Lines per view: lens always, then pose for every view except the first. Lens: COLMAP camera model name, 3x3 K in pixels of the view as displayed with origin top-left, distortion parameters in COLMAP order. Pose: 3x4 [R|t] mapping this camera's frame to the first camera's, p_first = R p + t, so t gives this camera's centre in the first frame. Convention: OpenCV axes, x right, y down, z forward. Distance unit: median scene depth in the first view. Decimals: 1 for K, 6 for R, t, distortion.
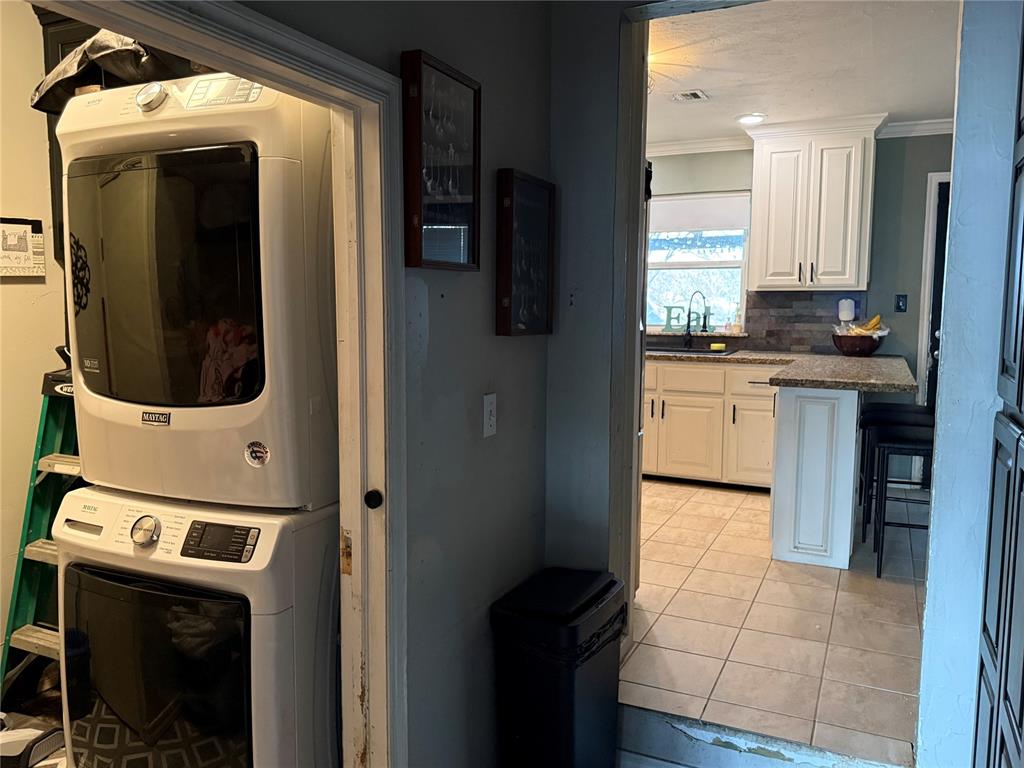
lens RADIAL K [[773.8, 0, 512.0], [0, 773.8, 384.0], [0, 0, 1]] dist [0.128314, -0.201856]
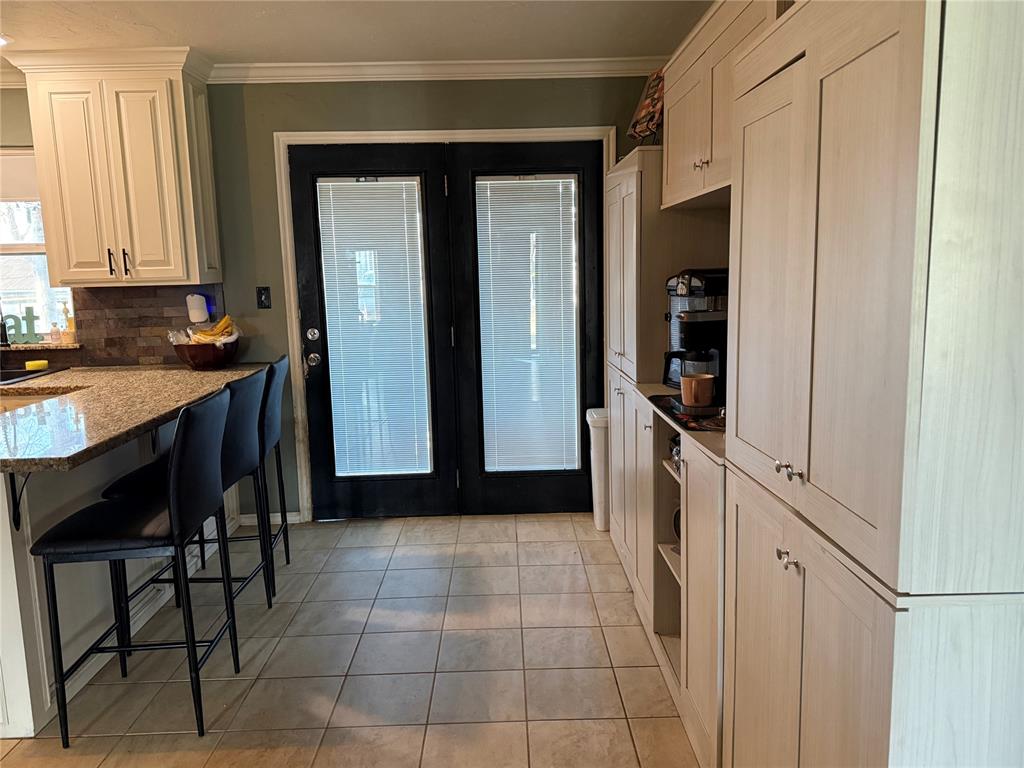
lens RADIAL K [[773.8, 0, 512.0], [0, 773.8, 384.0], [0, 0, 1]] dist [0.128314, -0.201856]
pose [[0.896721, -0.097202, 0.431791, 0.359313], [0.077606, 0.995003, 0.062821, -0.044457], [-0.435739, -0.022823, 0.899783, 0.168737]]
